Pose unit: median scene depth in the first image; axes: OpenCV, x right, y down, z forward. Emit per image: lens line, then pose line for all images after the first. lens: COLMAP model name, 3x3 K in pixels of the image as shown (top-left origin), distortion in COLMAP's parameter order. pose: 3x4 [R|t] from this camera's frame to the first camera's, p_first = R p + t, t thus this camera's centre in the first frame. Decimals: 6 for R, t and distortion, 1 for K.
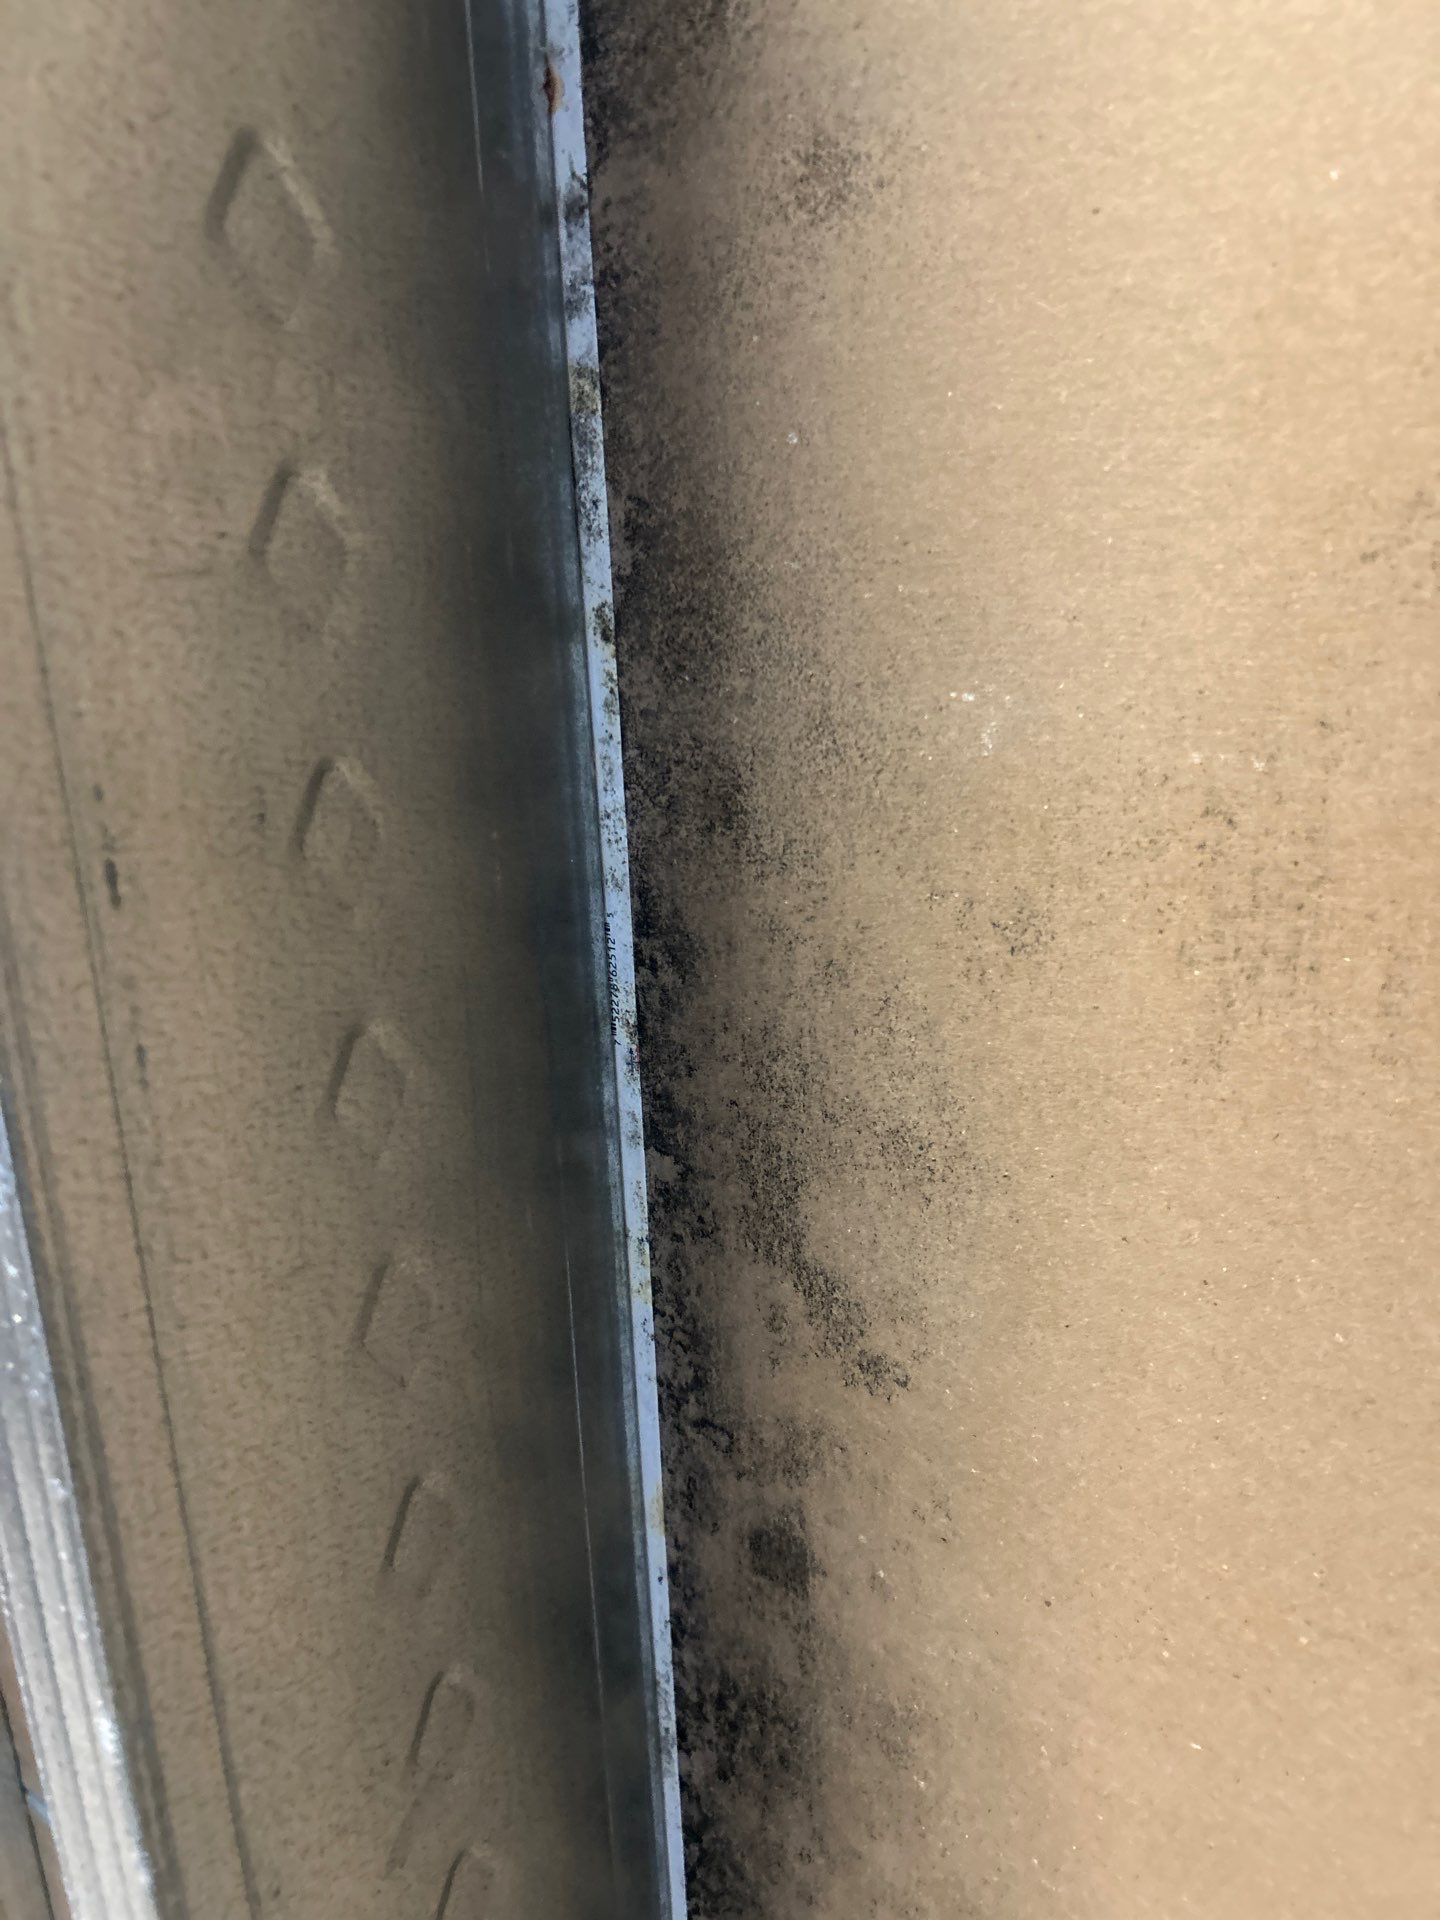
lens RADIAL K [[1474.6, 0, 714.6], [0, 1474.6, 965.2], [0, 0, 1]] dist [0.015789, -0.008028]
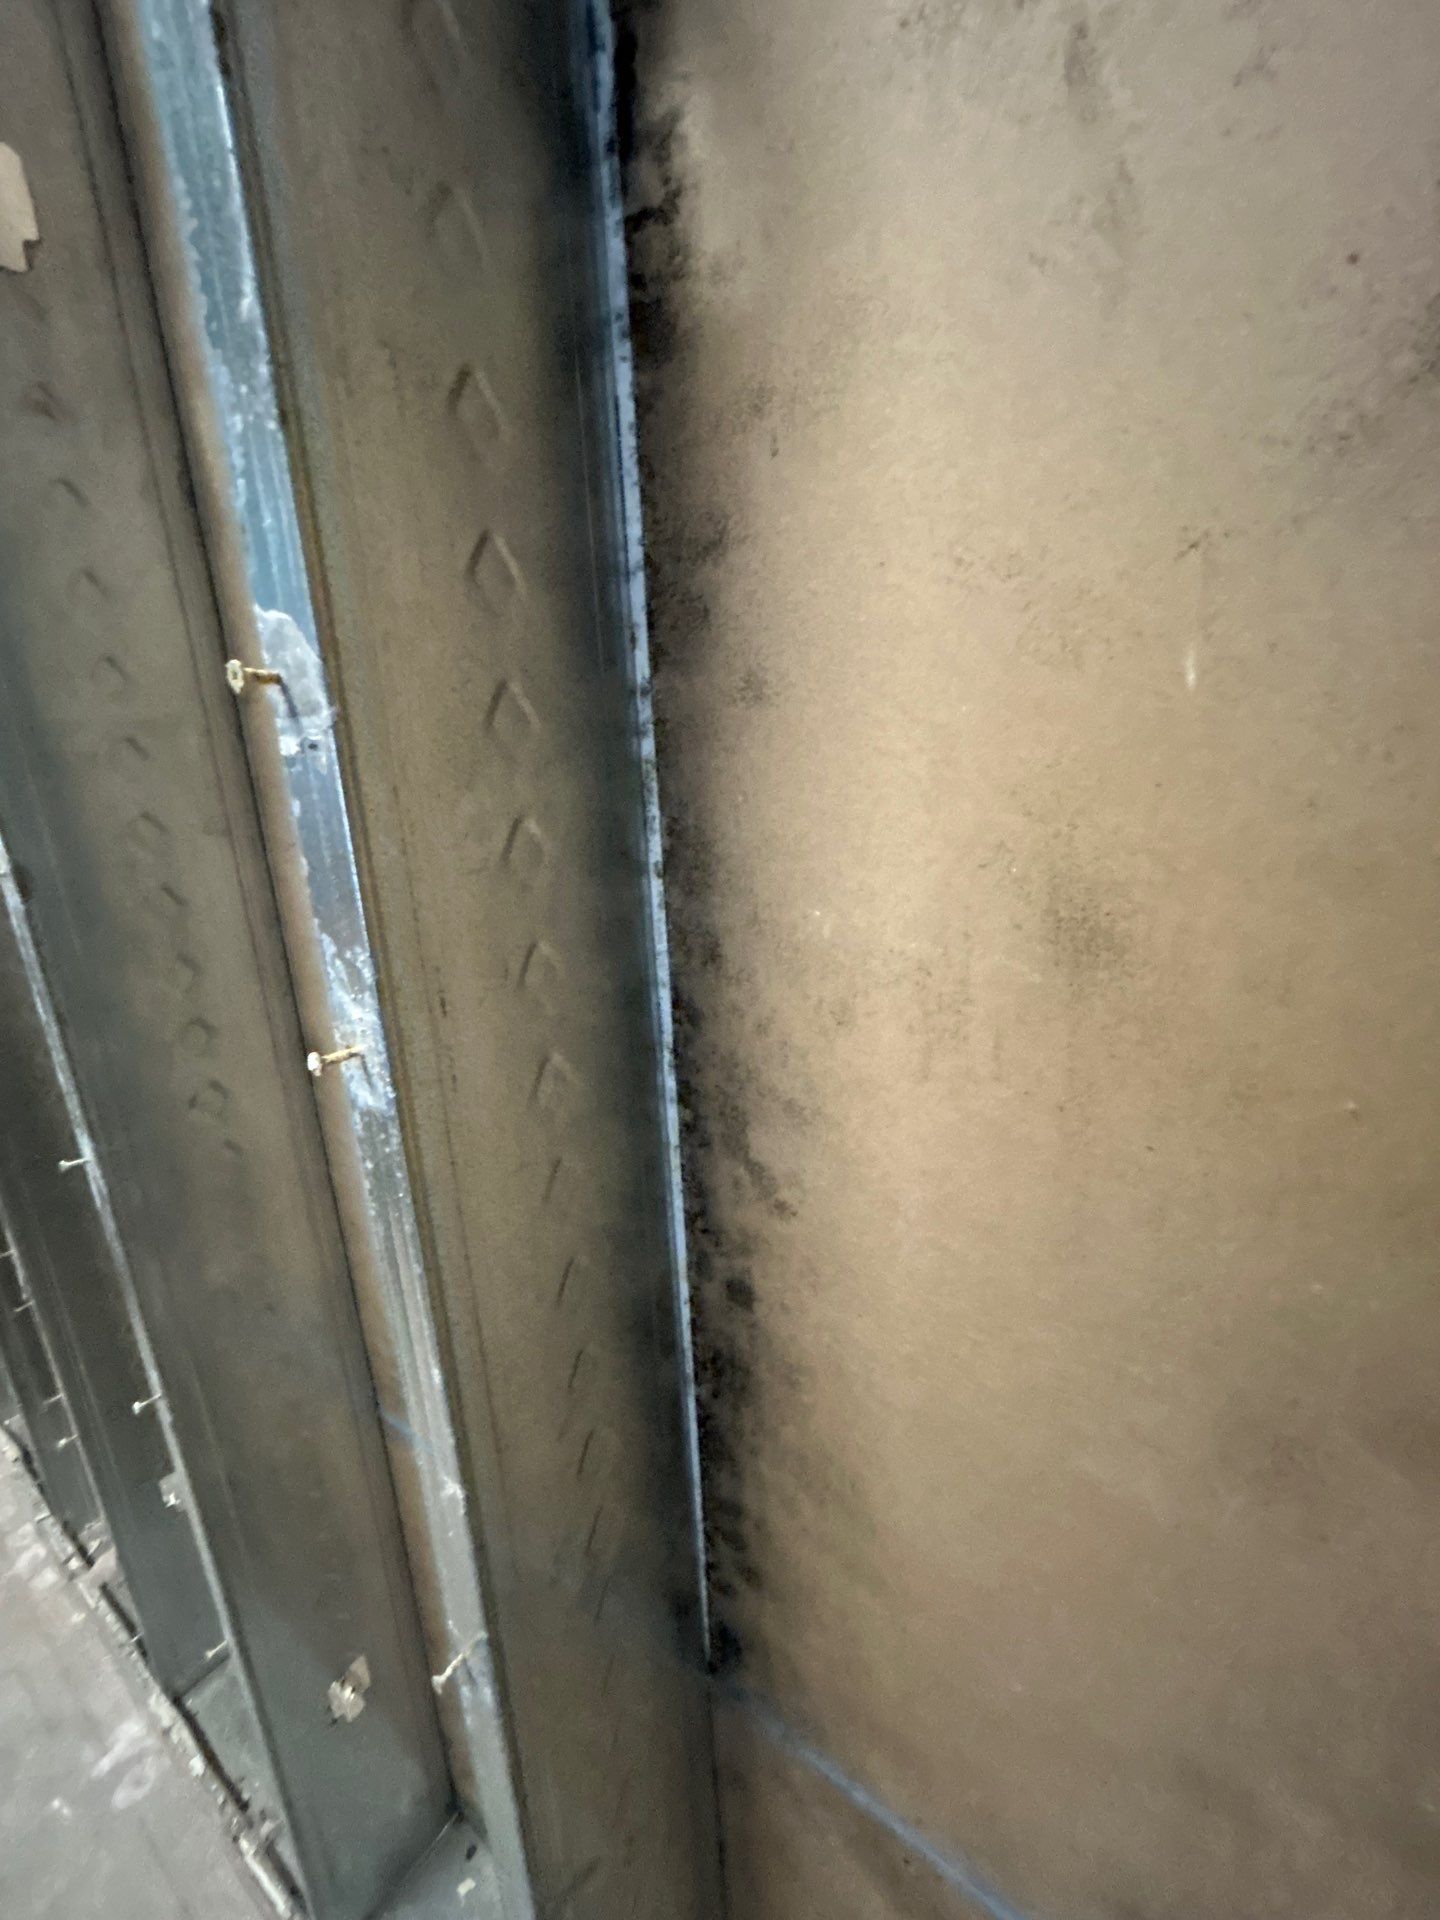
lens RADIAL K [[765.5, 0, 724.6], [0, 765.5, 958.0], [0, 0, 1]] dist [-0.000307, 0.000711]
pose [[0.999998, -0.001904, 0.000585, 0.027570], [0.001915, 0.999792, -0.020288, -0.085828], [-0.000546, 0.020289, 0.999794, -0.164204]]
